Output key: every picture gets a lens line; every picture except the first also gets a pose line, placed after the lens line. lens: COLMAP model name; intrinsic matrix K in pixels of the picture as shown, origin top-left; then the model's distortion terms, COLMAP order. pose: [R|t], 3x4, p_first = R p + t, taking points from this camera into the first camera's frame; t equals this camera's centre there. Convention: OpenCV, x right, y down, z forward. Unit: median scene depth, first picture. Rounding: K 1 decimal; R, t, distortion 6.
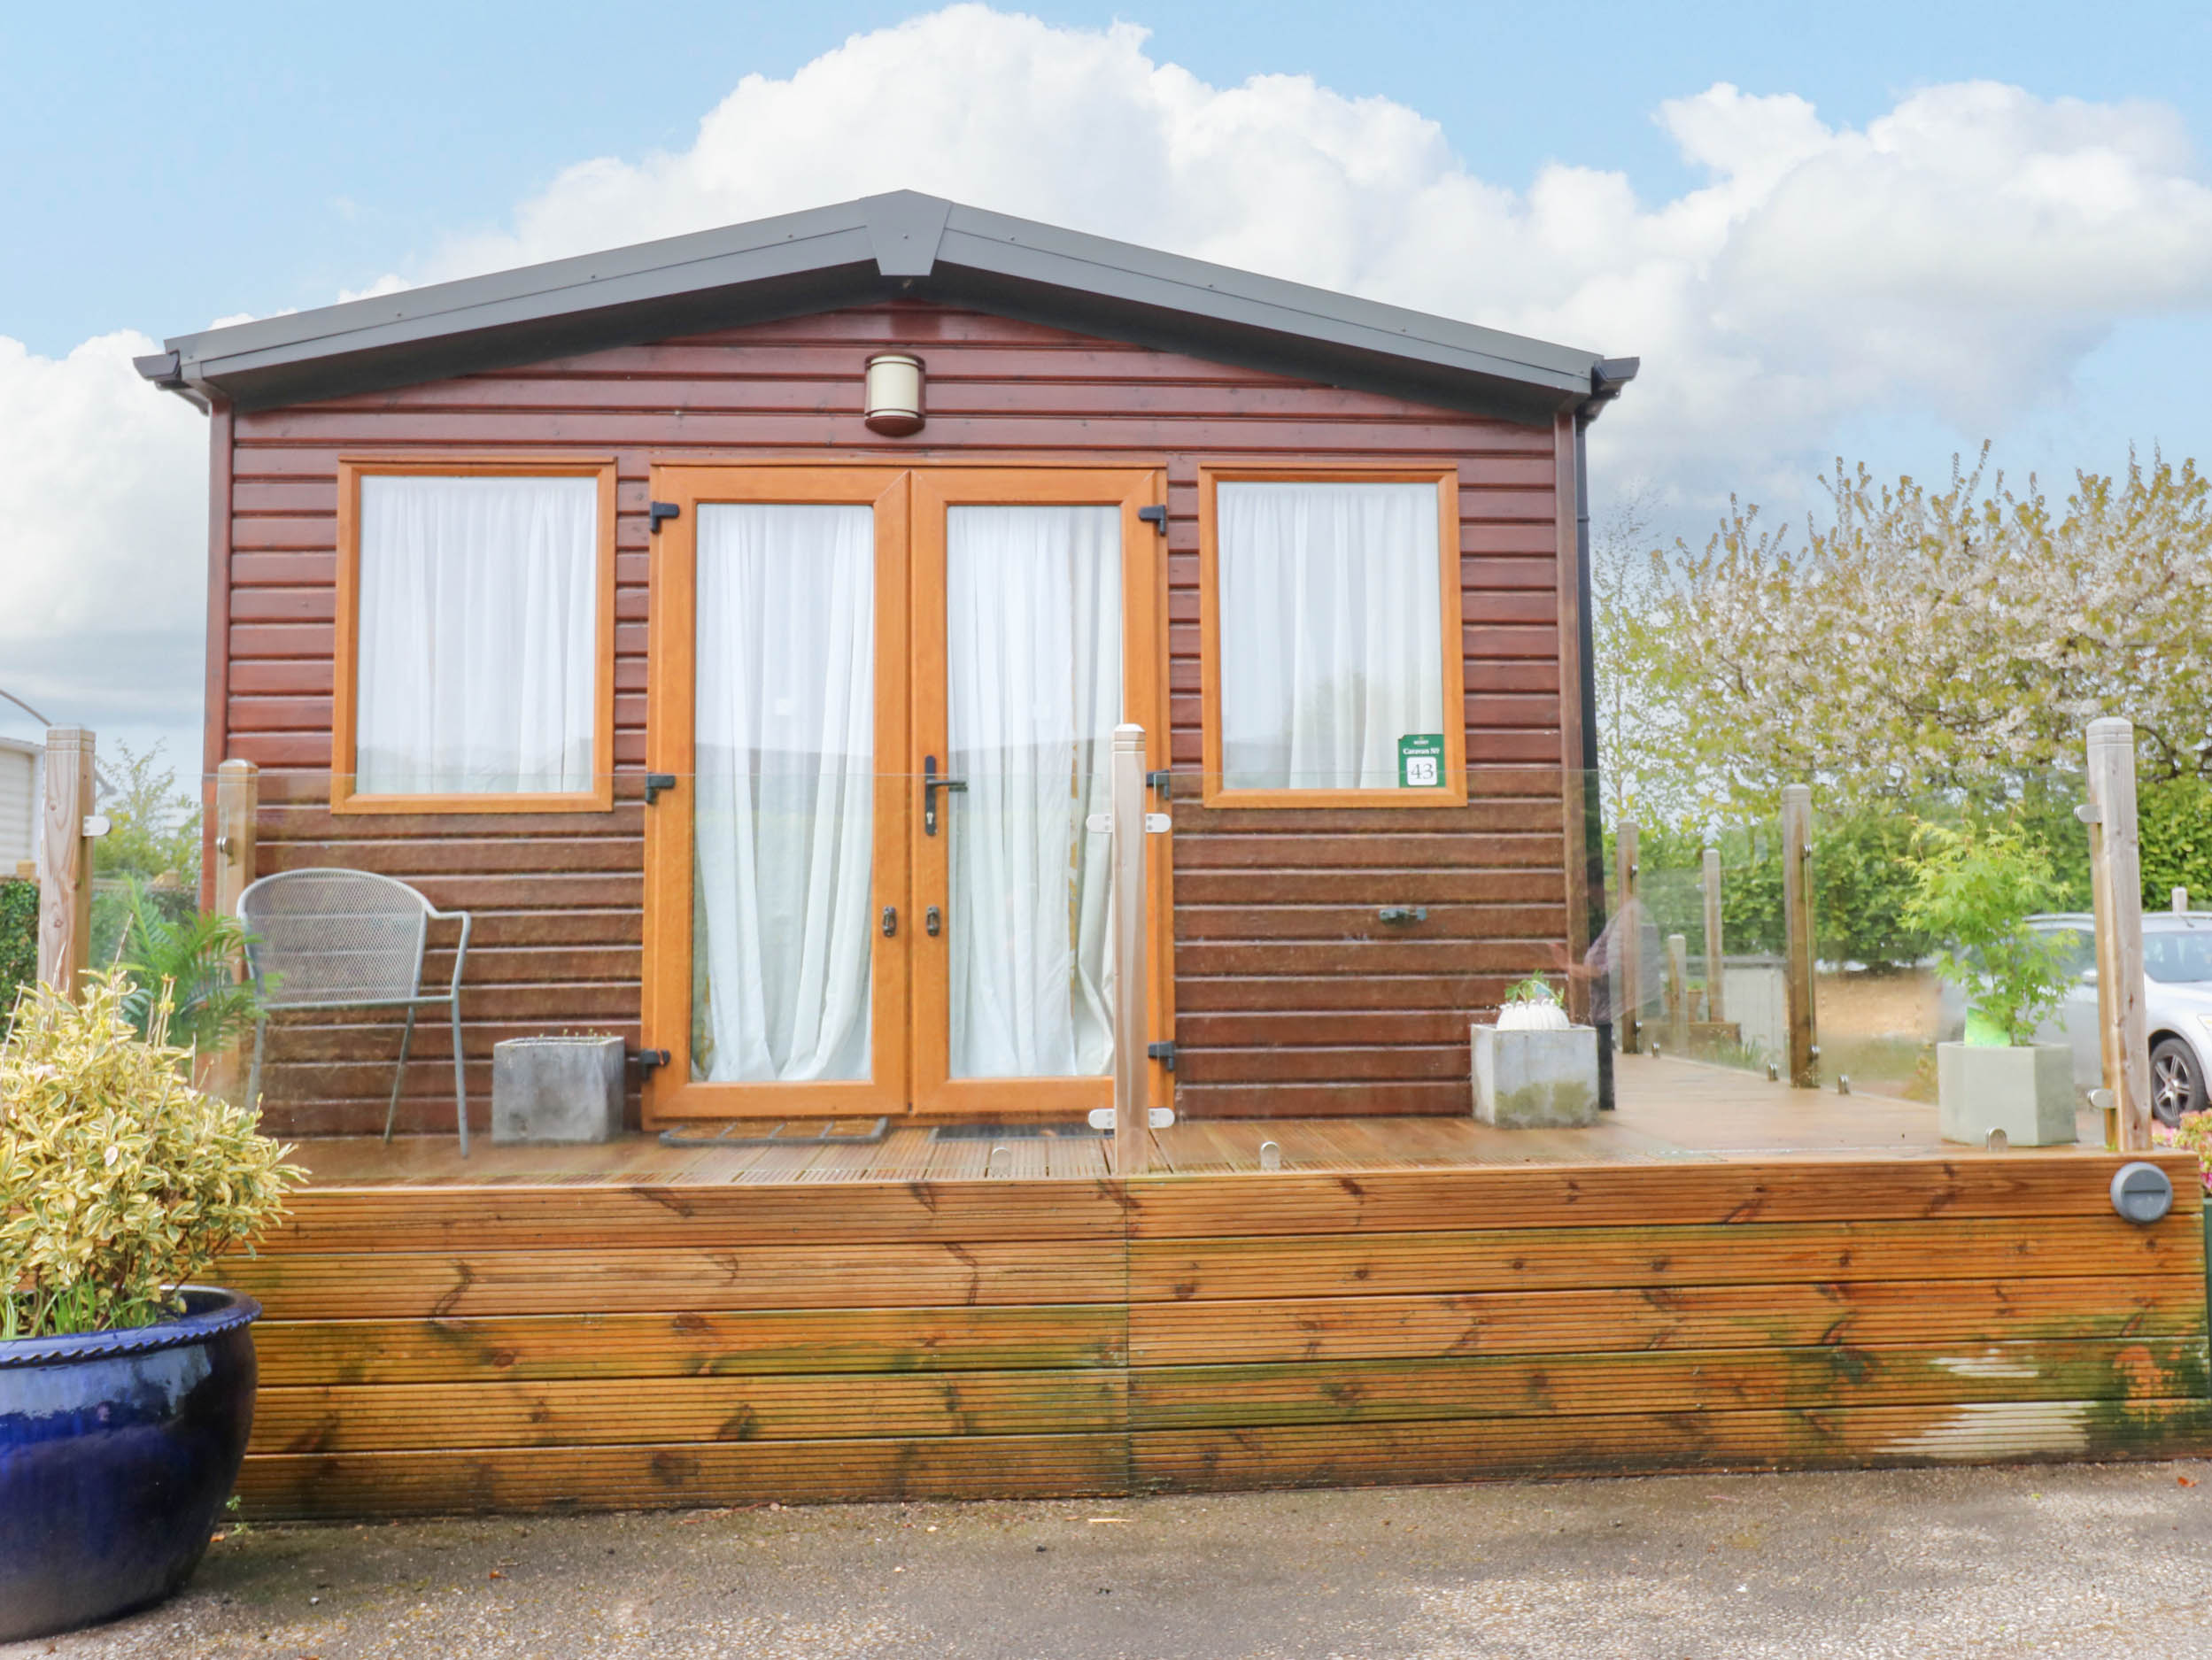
lens RADIAL K [[2164.5, 0, 1106.0], [0, 2164.5, 830.0], [0, 0, 1]] dist [-0.000066, 0.002819]
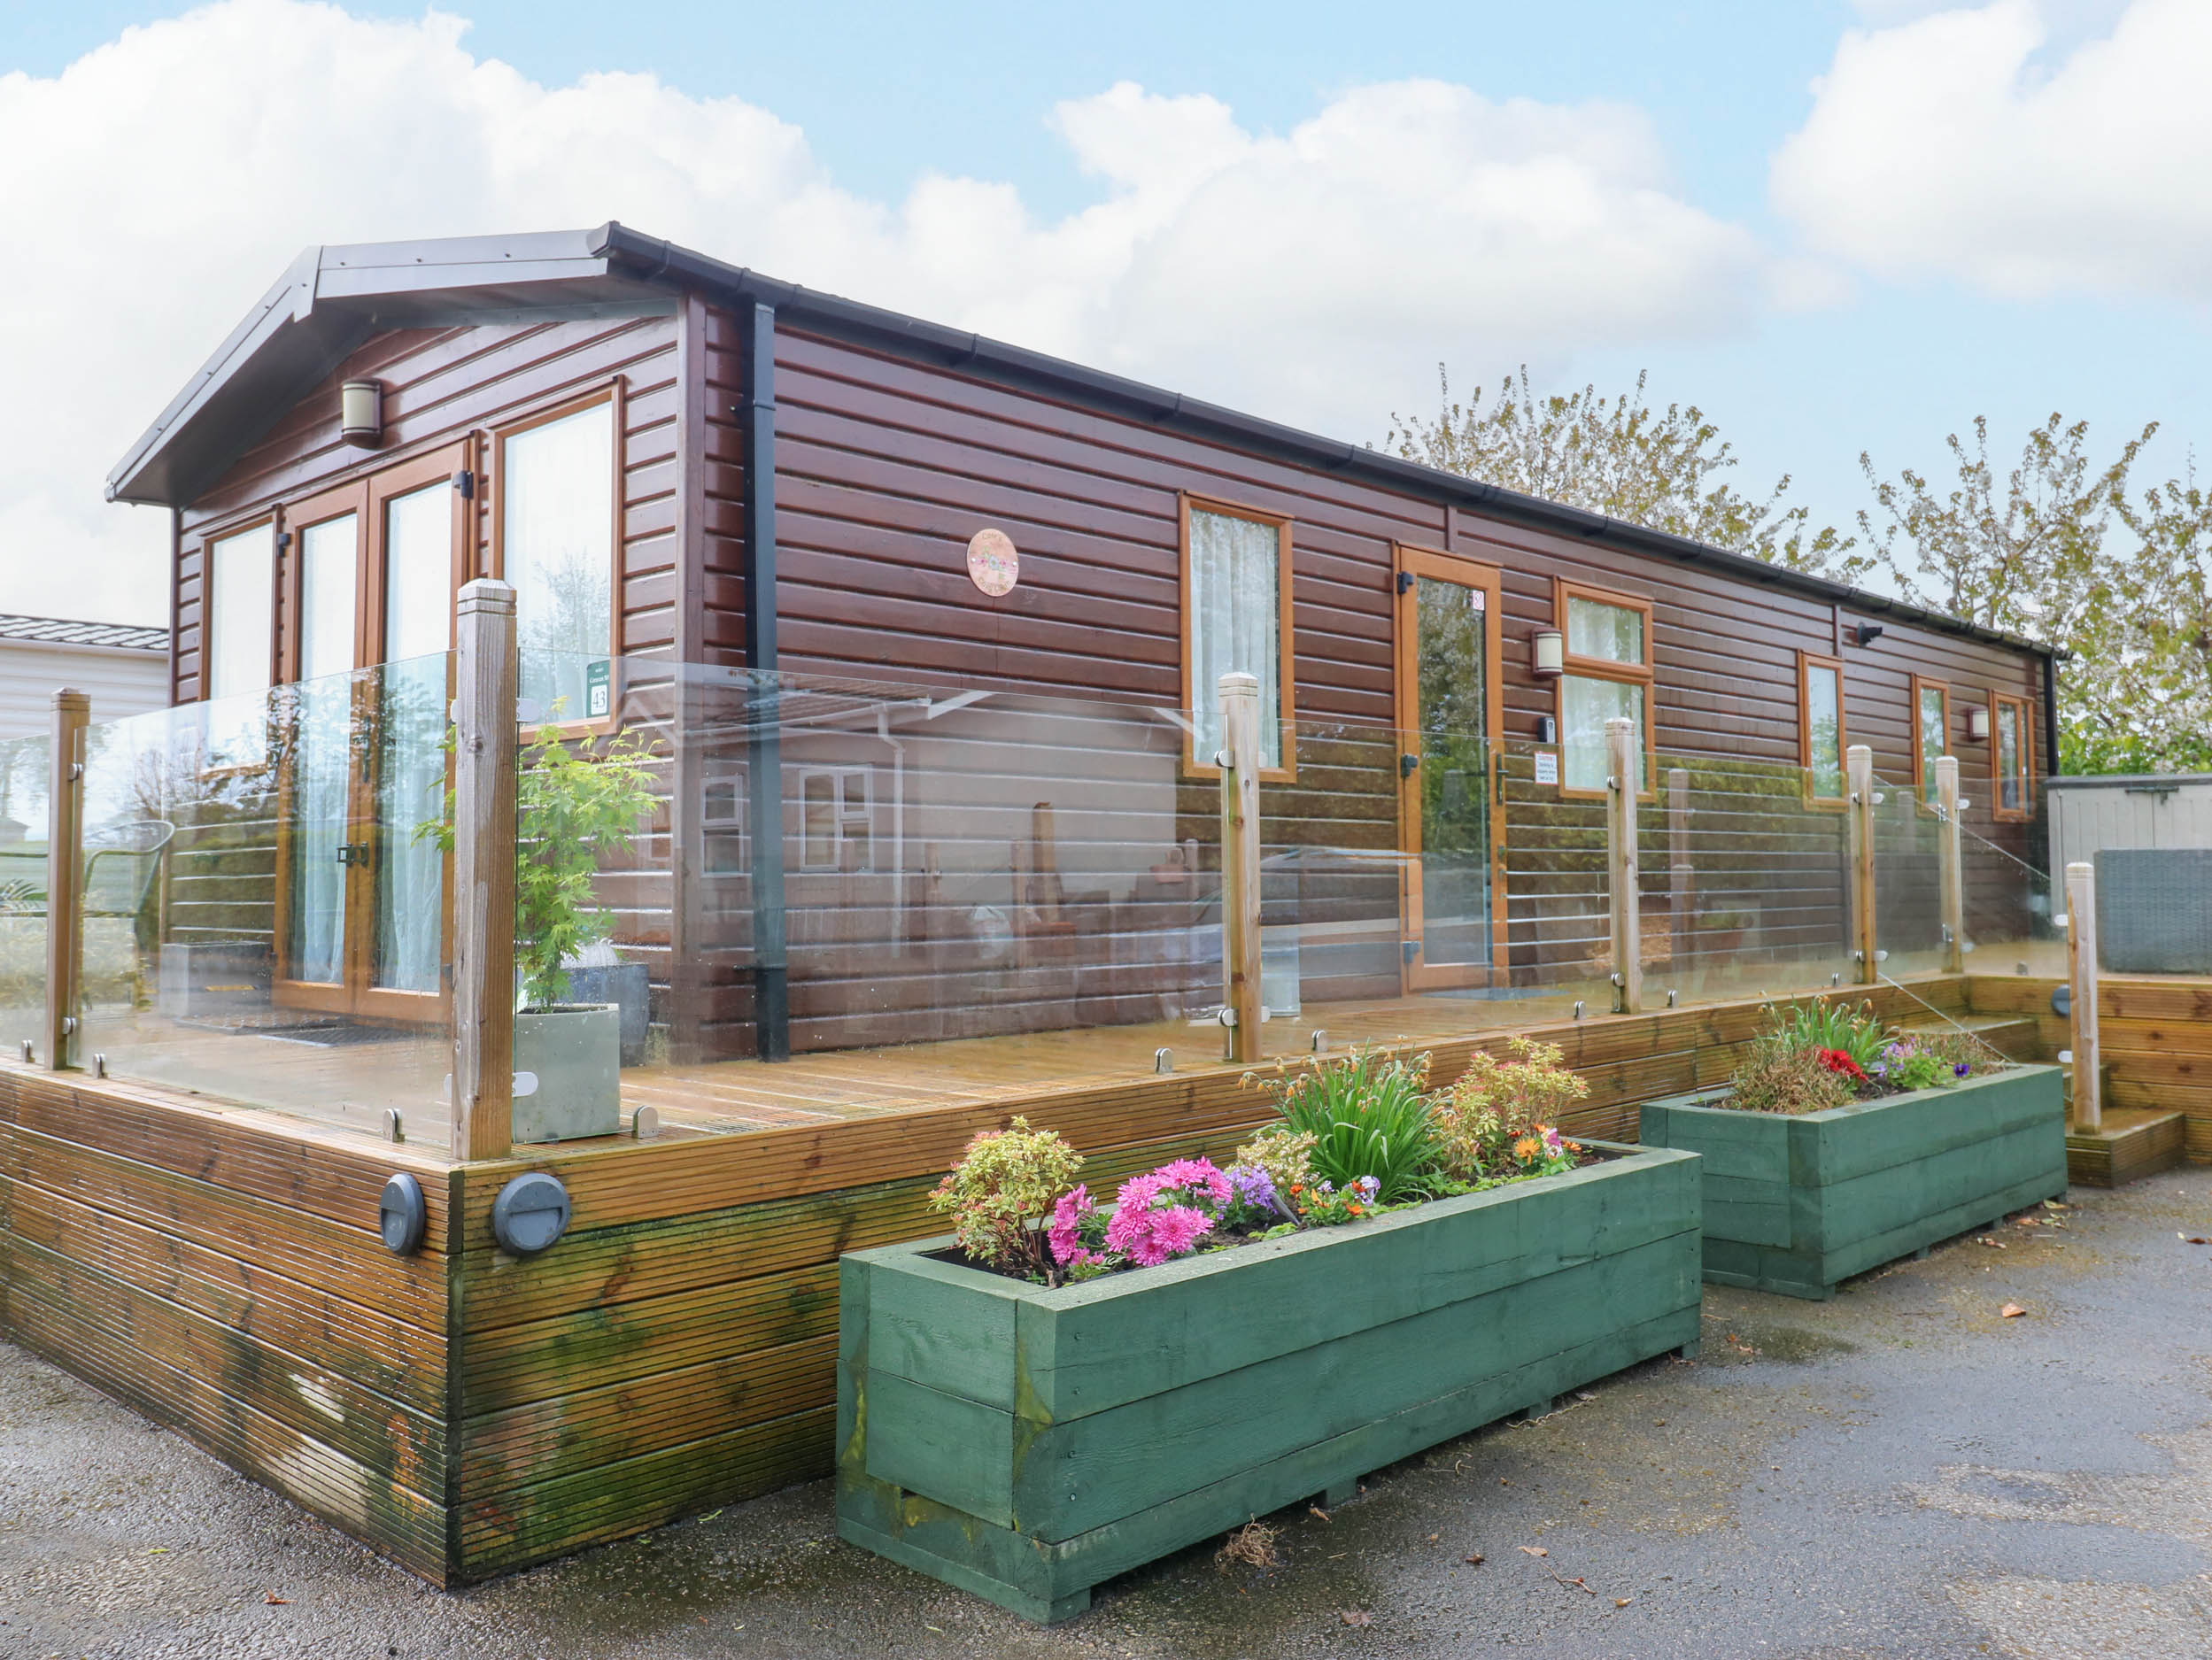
lens RADIAL K [[1809.7, 0, 1106.0], [0, 1809.7, 830.0], [0, 0, 1]] dist [0.028603, -0.067979]
pose [[0.659427, -0.013202, -0.751652, 1.110197], [0.037259, 0.999191, 0.015138, 0.033747], [0.750845, -0.037989, 0.659386, 0.768271]]
